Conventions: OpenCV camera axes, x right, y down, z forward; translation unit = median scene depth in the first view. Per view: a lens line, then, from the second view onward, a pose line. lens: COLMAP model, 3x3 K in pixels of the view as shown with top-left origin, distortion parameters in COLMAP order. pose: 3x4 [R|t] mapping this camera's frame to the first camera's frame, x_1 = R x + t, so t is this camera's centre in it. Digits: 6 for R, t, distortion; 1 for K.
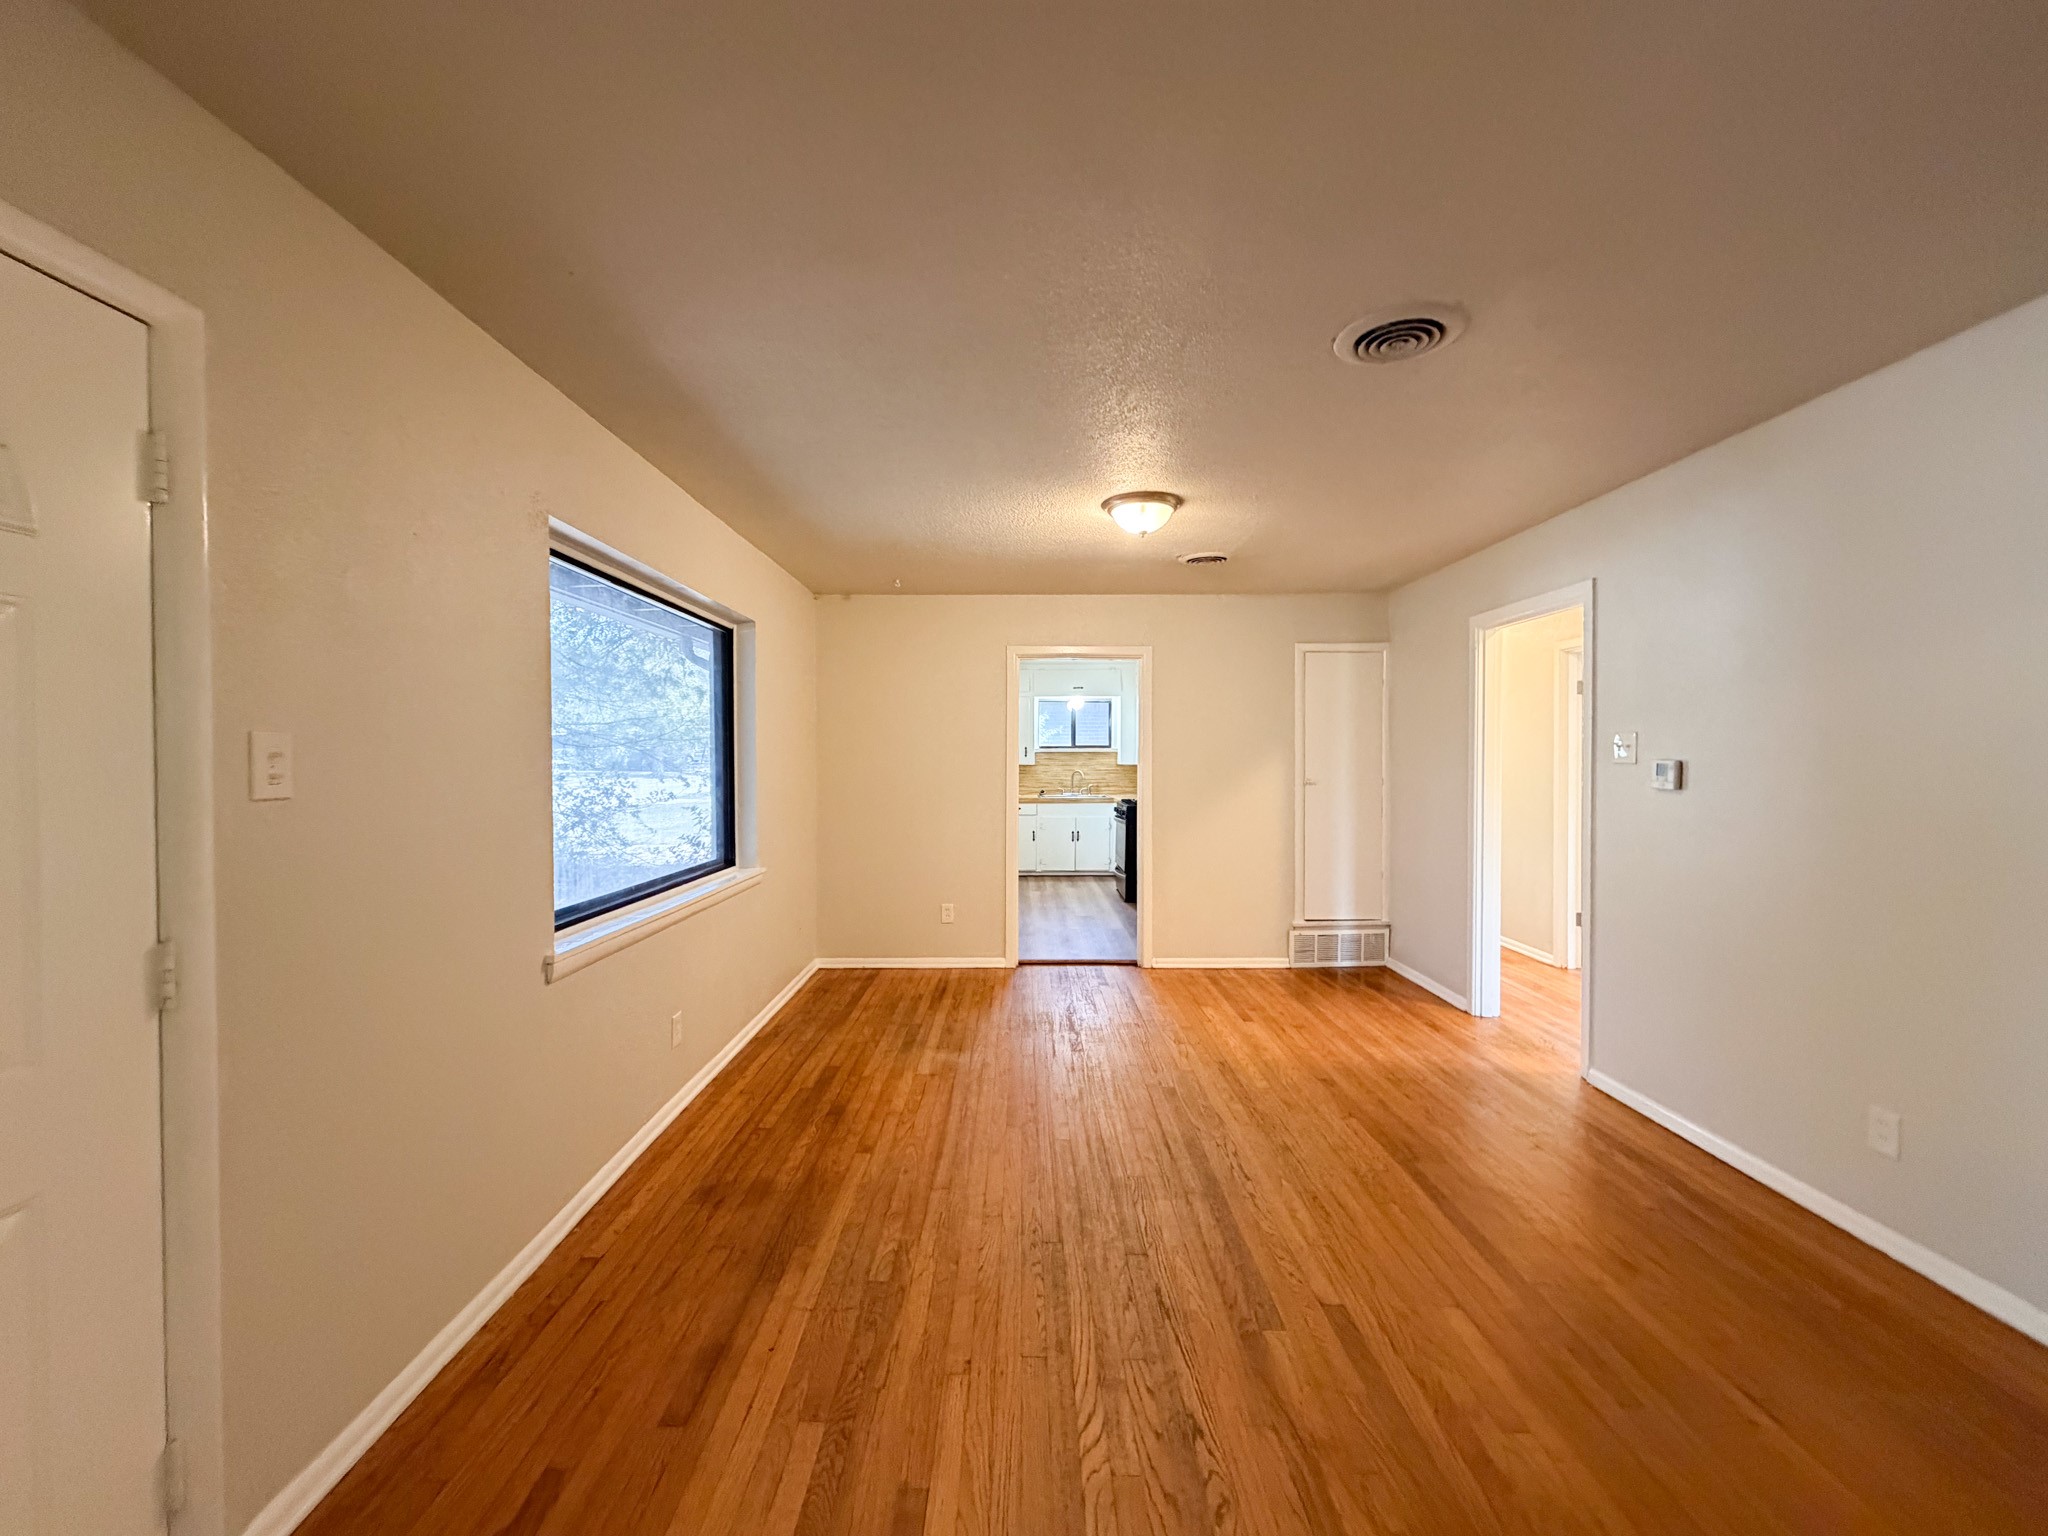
lens RADIAL K [[826.8, 0, 1018.7], [0, 826.8, 765.6], [0, 0, 1]] dist [0.000495, 0.000063]
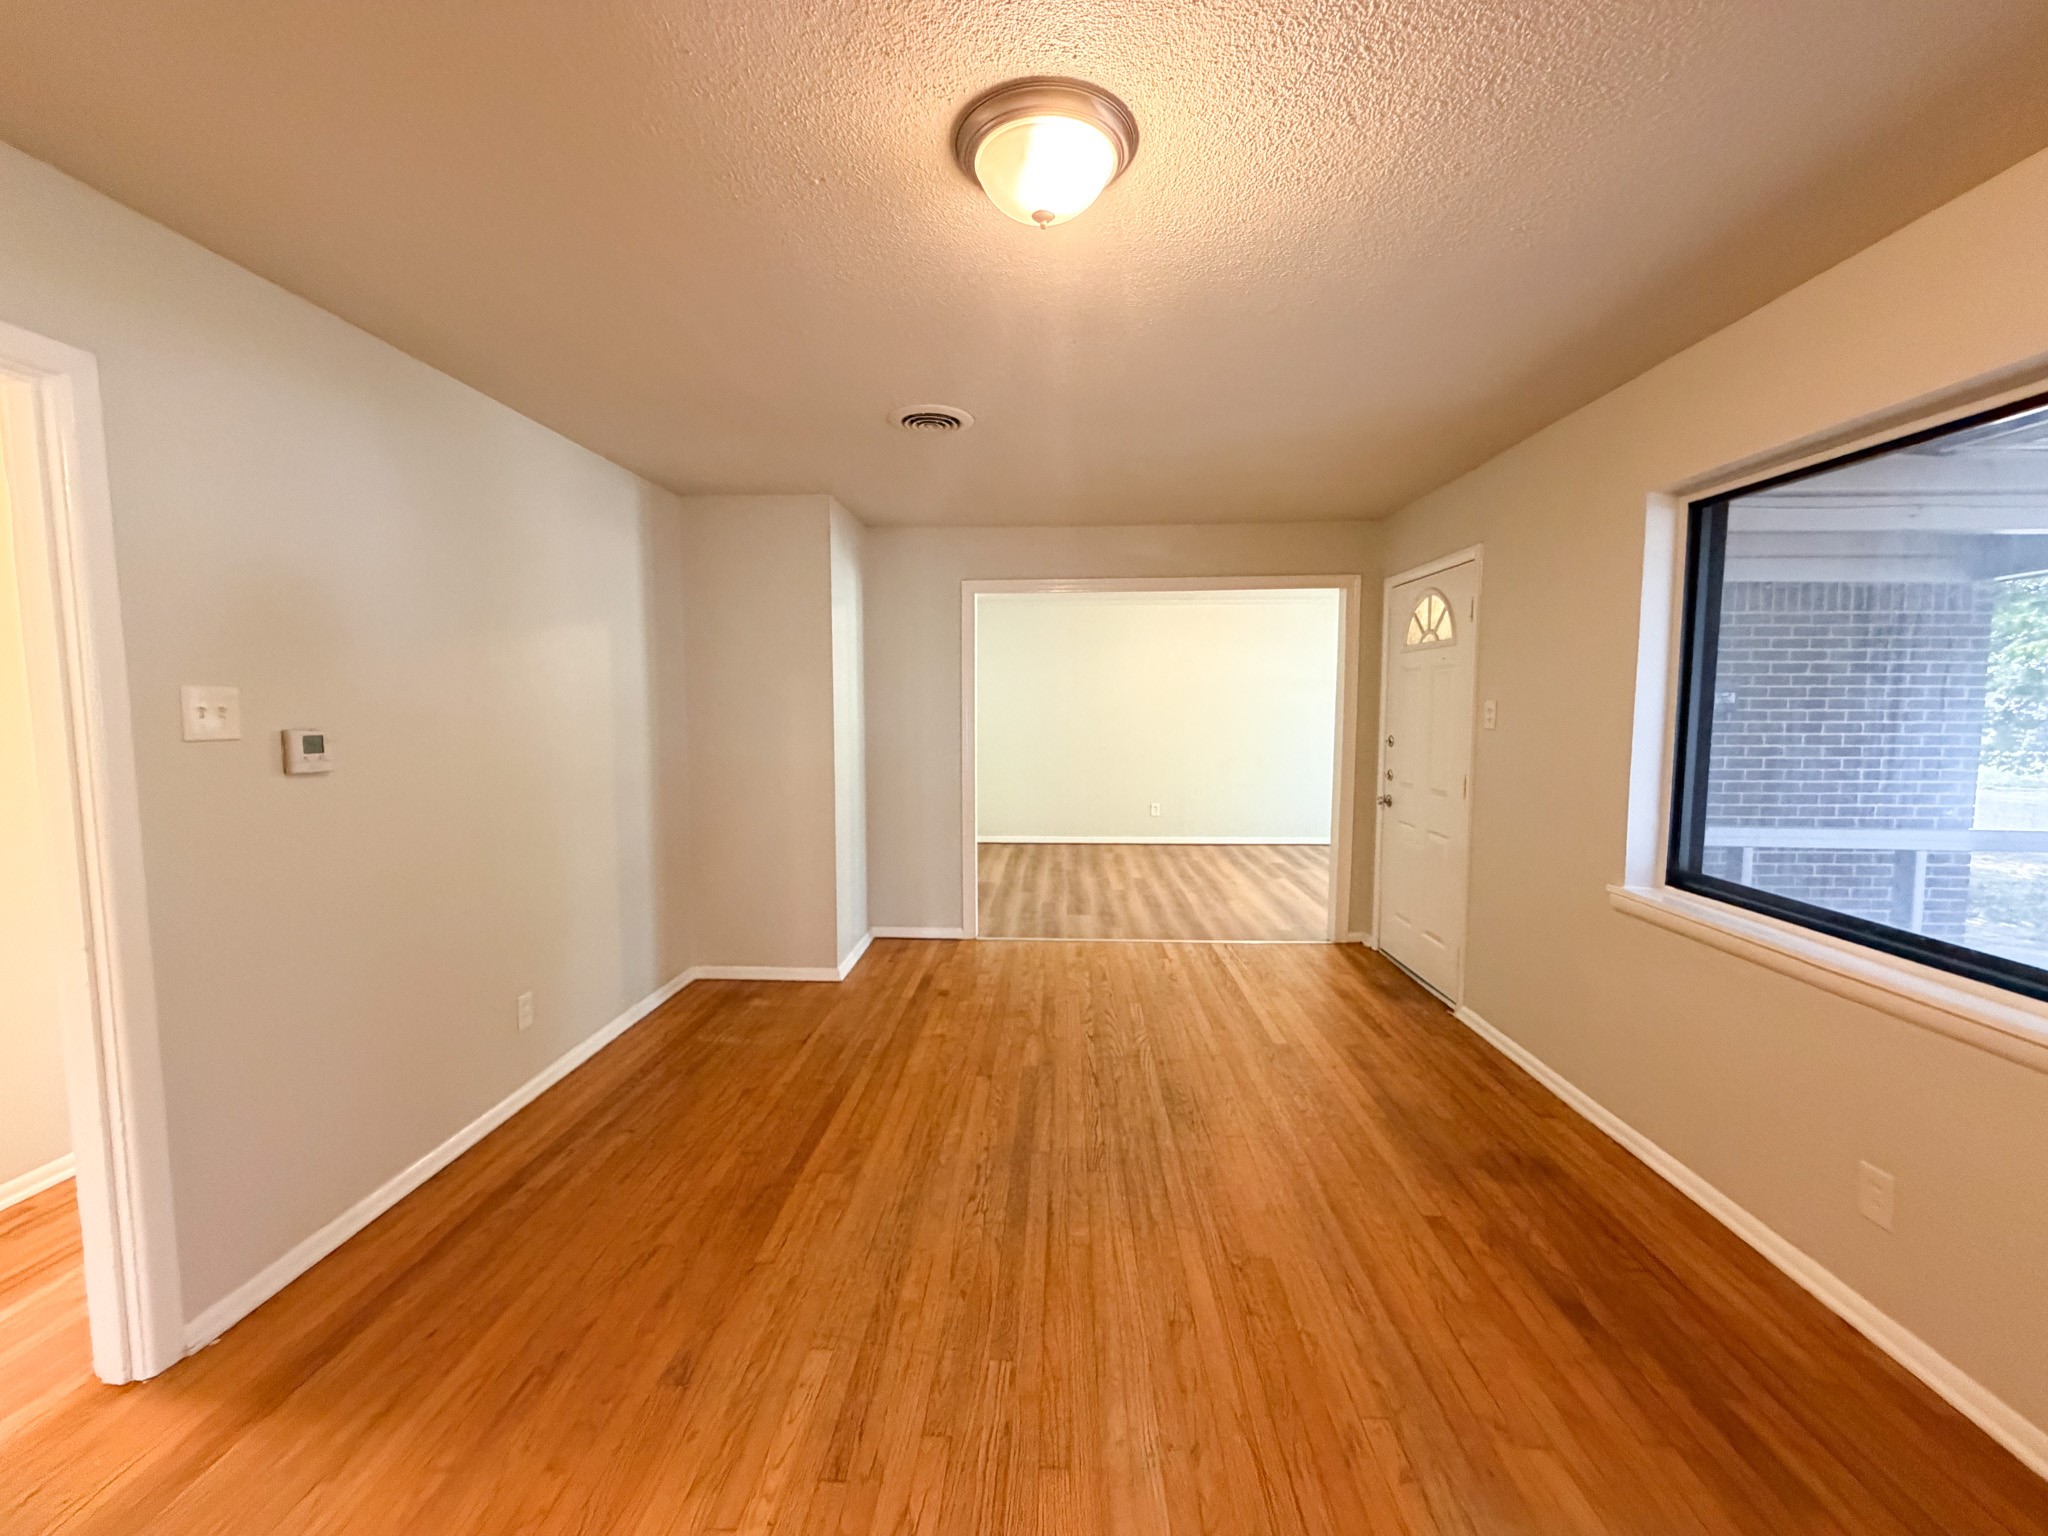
lens RADIAL K [[820.2, 0, 1018.6], [0, 820.2, 767.1], [0, 0, 1]] dist [0.000805, -0.000167]
pose [[-0.998630, 0.002027, 0.052279, 0.161036], [0.006745, 0.995899, 0.090222, -0.034686], [-0.051881, 0.090451, -0.994549, 1.672796]]
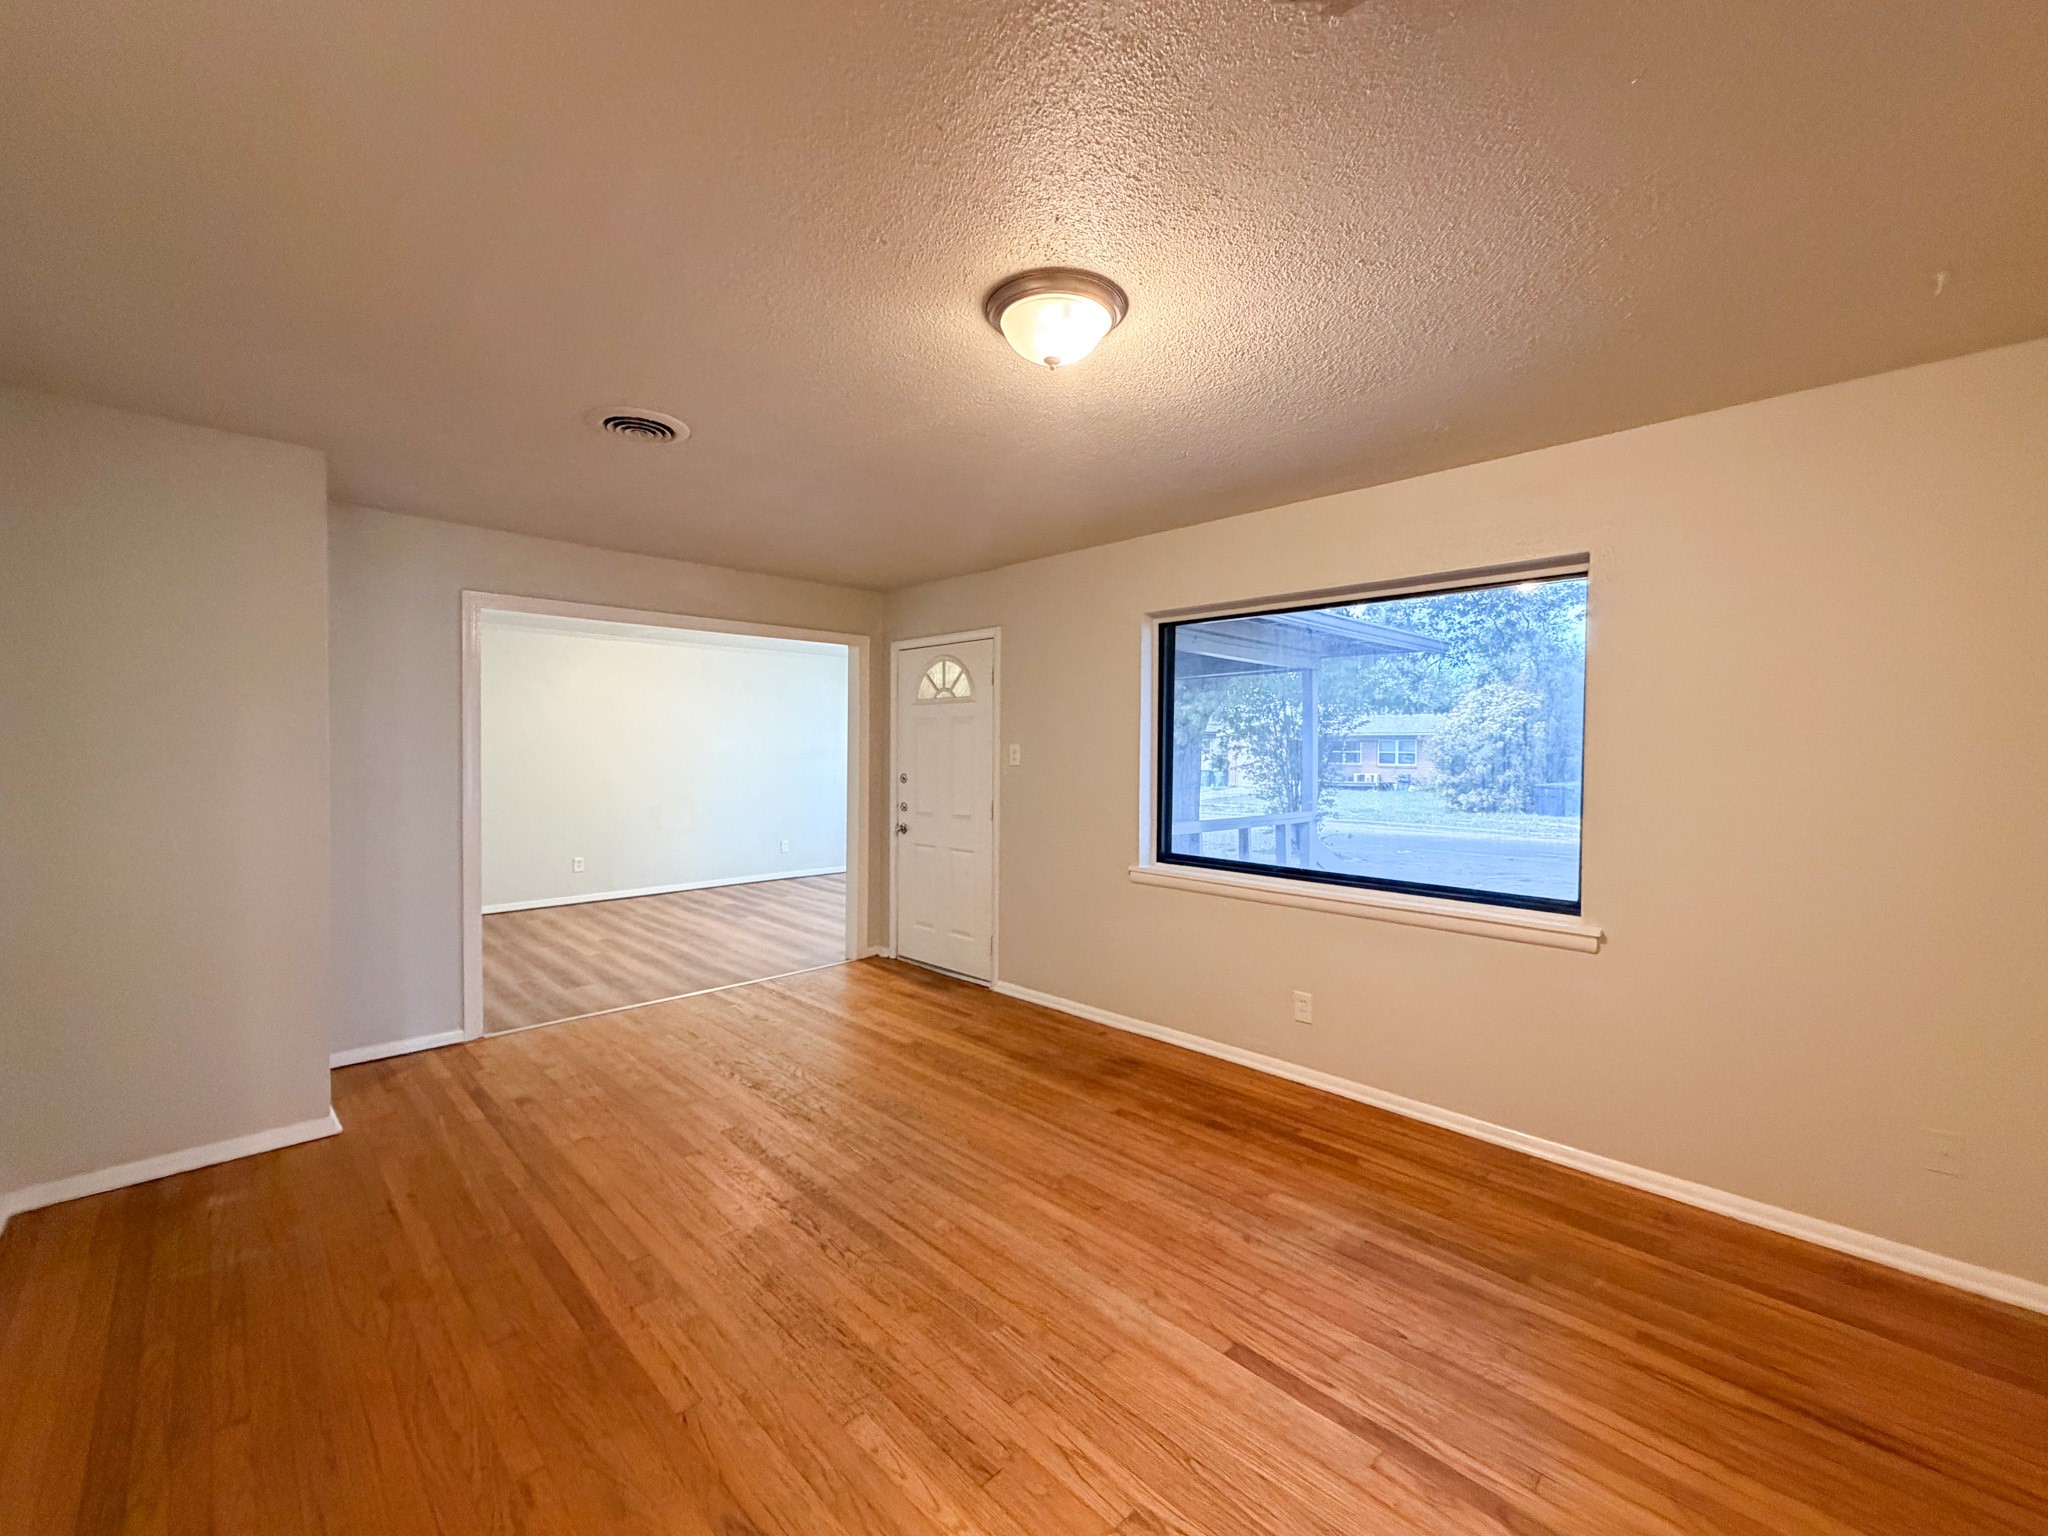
lens RADIAL K [[826.8, 0, 1018.7], [0, 826.8, 765.6], [0, 0, 1]] dist [0.000495, 0.000063]
pose [[-0.709082, 0.012695, -0.705012, 0.650879], [-0.012675, 0.999447, 0.030745, -0.028103], [0.705012, 0.030737, -0.708529, 1.594072]]
